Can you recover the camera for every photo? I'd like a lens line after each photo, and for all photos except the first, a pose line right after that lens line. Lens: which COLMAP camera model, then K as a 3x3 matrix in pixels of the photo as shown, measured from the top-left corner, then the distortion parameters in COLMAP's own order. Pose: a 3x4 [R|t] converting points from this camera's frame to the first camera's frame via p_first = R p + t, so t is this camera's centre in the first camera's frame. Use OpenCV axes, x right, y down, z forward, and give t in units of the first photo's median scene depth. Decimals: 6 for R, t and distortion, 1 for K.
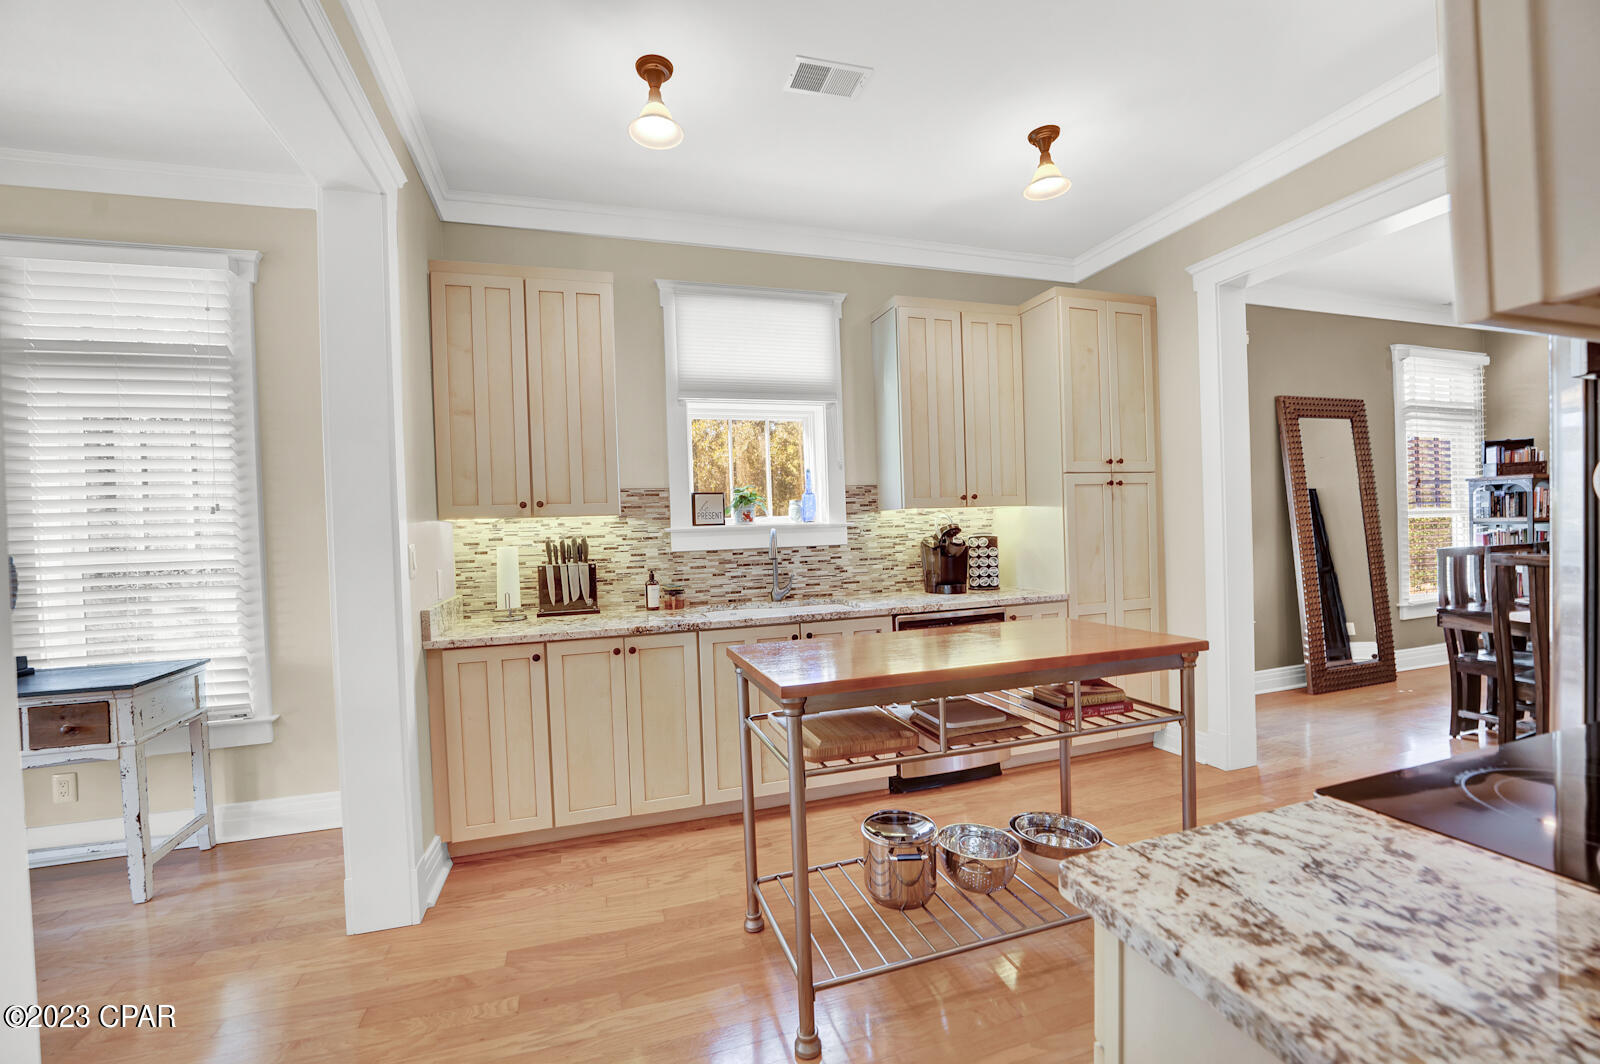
lens RADIAL K [[657.4, 0, 796.3], [0, 657.4, 536.2], [0, 0, 1]] dist [-0.015612, 0.000020]
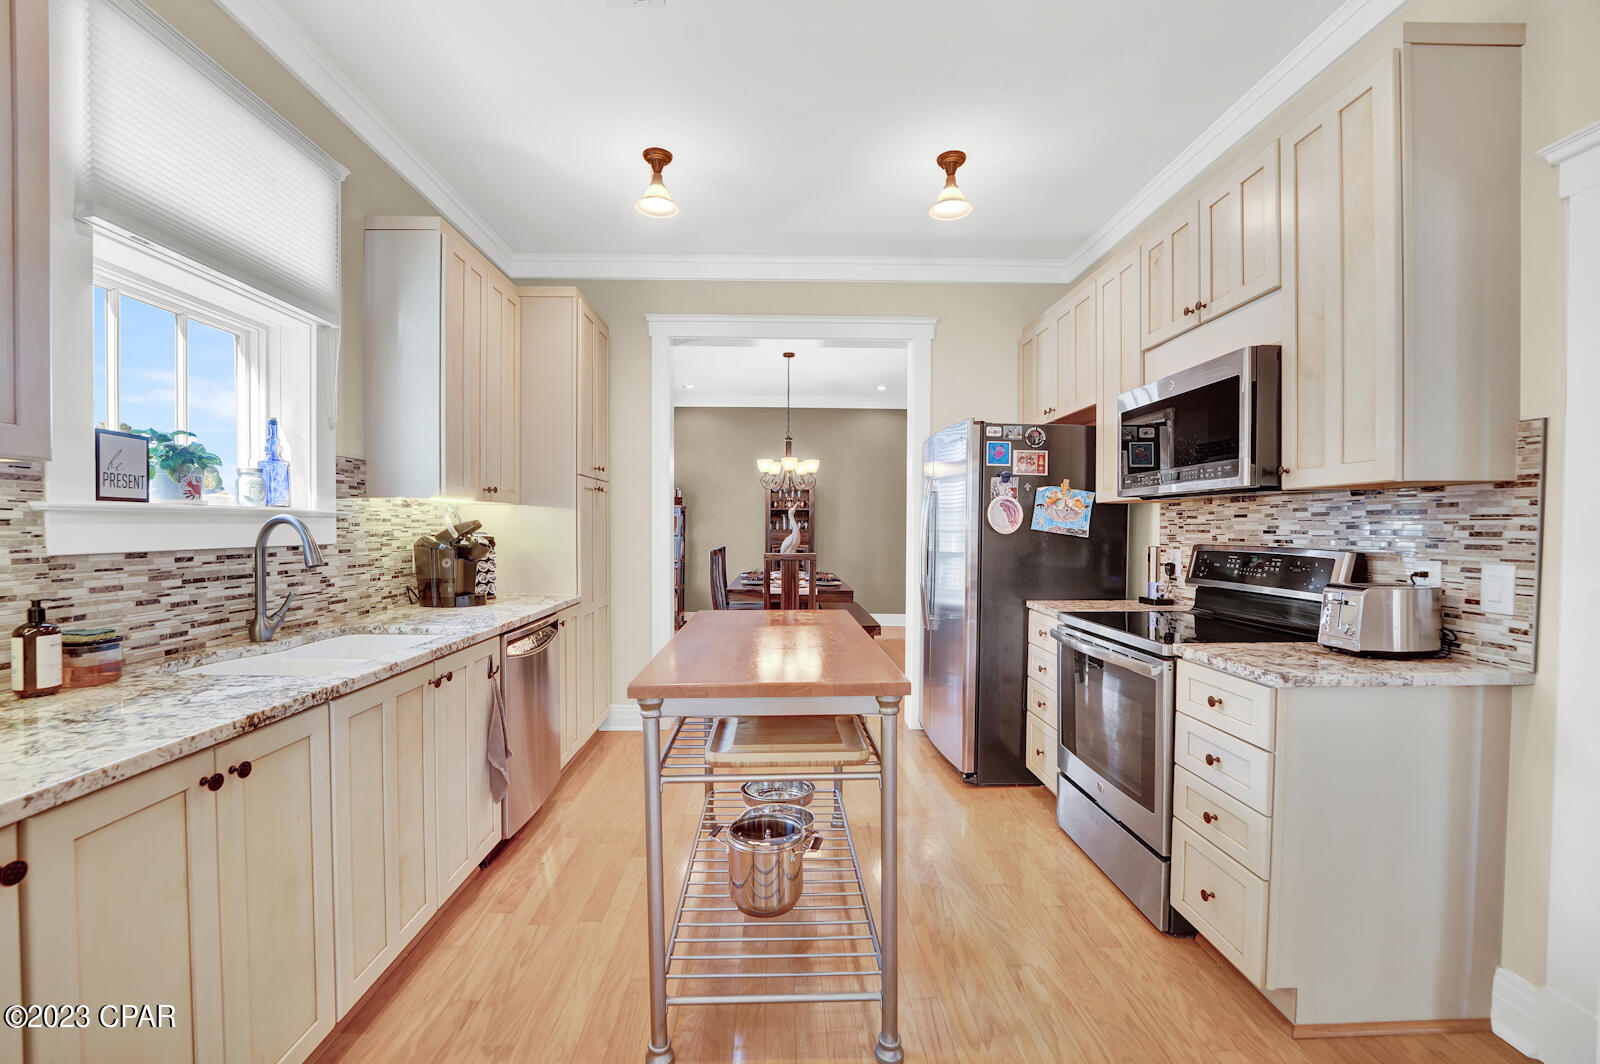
lens RADIAL K [[657.4, 0, 796.6], [0, 657.4, 535.7], [0, 0, 1]] dist [-0.015612, 0.000020]
pose [[0.274866, 0.022655, 0.961215, -0.439488], [-0.006278, 0.999743, -0.021768, 0.015933], [-0.961462, -0.000052, 0.274938, 0.388346]]
